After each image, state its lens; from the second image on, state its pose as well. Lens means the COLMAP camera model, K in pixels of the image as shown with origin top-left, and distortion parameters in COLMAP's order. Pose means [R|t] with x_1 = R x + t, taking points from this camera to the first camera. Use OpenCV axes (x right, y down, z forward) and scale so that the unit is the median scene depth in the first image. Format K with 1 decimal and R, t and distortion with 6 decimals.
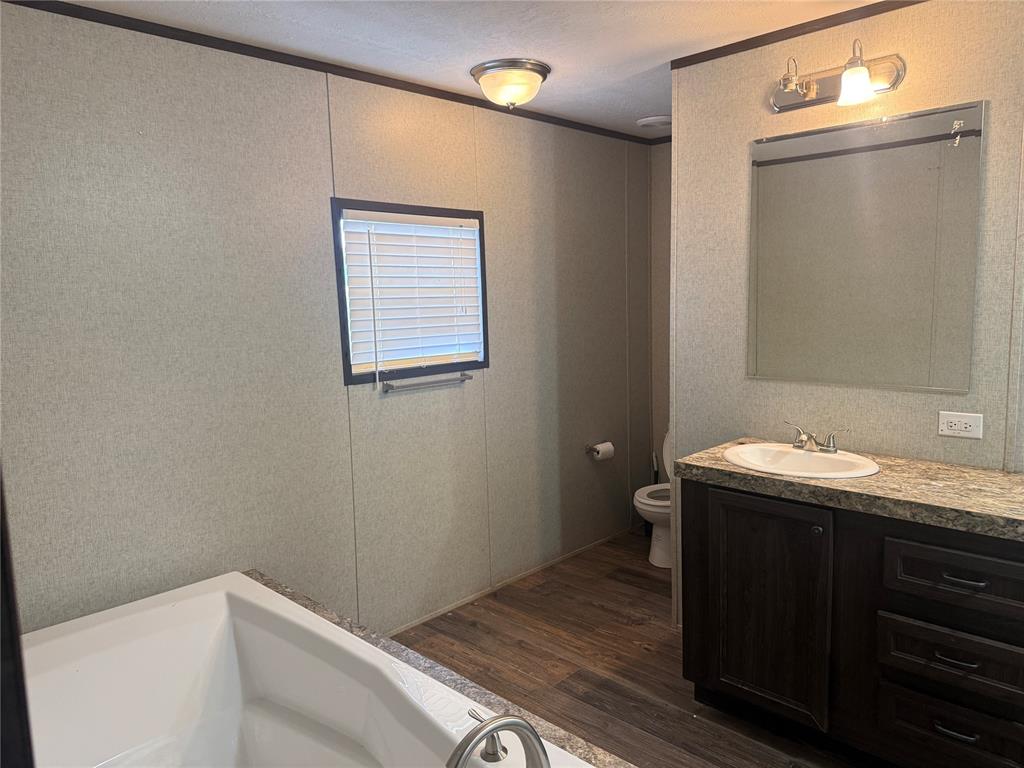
lens RADIAL K [[719.2, 0, 538.5], [0, 719.2, 360.5], [0, 0, 1]] dist [0.027862, -0.003913]
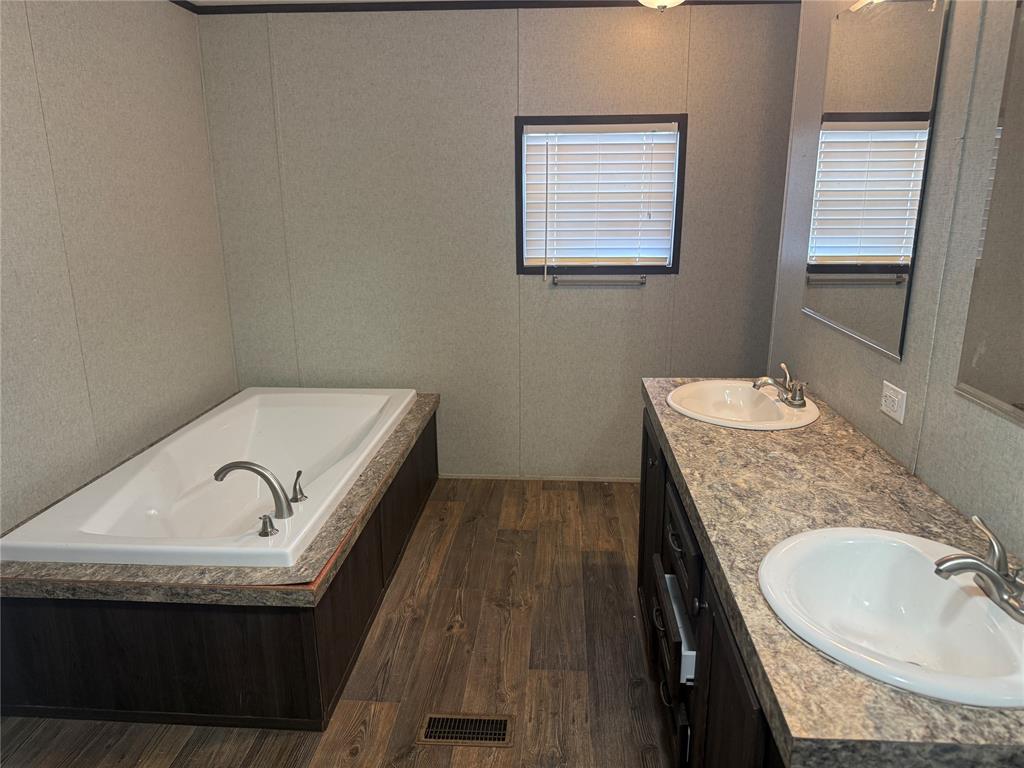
lens RADIAL K [[717.9, 0, 512.0], [0, 717.9, 384.0], [0, 0, 1]] dist [0.095167, -0.124630]
pose [[0.631877, 0.213334, -0.745131, 0.696278], [-0.082408, 0.974416, 0.209097, -0.040067], [0.770675, -0.070719, 0.633292, 0.182422]]
